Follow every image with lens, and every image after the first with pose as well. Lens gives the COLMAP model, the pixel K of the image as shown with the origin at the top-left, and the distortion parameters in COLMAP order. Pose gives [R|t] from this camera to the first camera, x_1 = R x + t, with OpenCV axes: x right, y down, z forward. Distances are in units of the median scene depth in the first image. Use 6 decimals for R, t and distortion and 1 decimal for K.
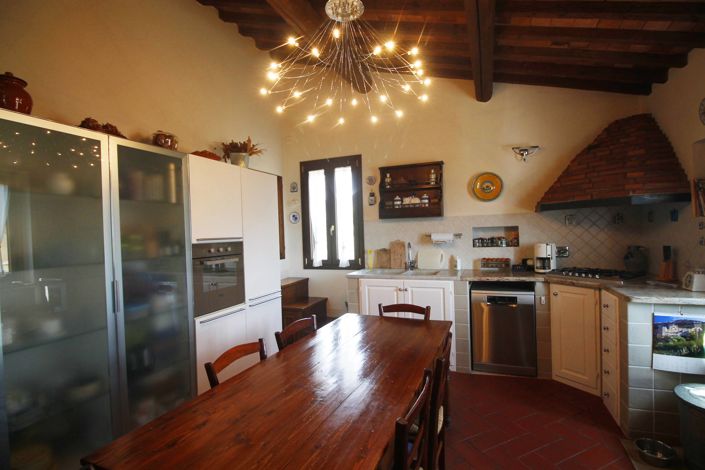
lens RADIAL K [[332.5, 0, 358.6], [0, 332.5, 236.1], [0, 0, 1]] dist [-0.000461, -0.013914]
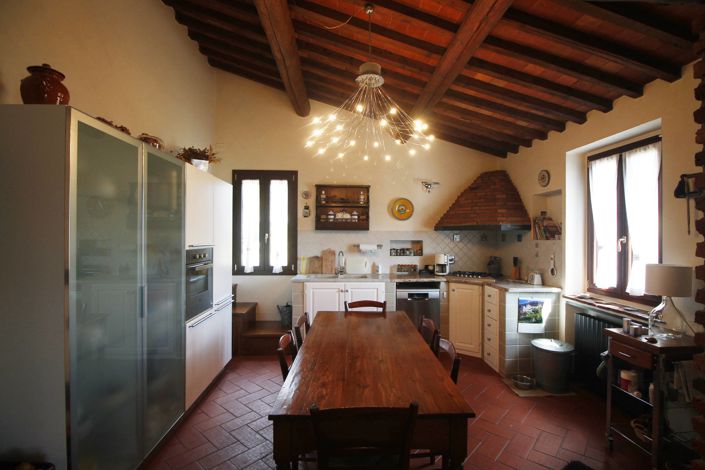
lens RADIAL K [[332.5, 0, 358.6], [0, 332.5, 236.1], [0, 0, 1]] dist [-0.000461, -0.013914]
pose [[0.909937, 0.037044, 0.413090, -0.316670], [-0.028409, 0.999231, -0.027030, -0.004738], [-0.413773, 0.012860, 0.910289, -0.110104]]
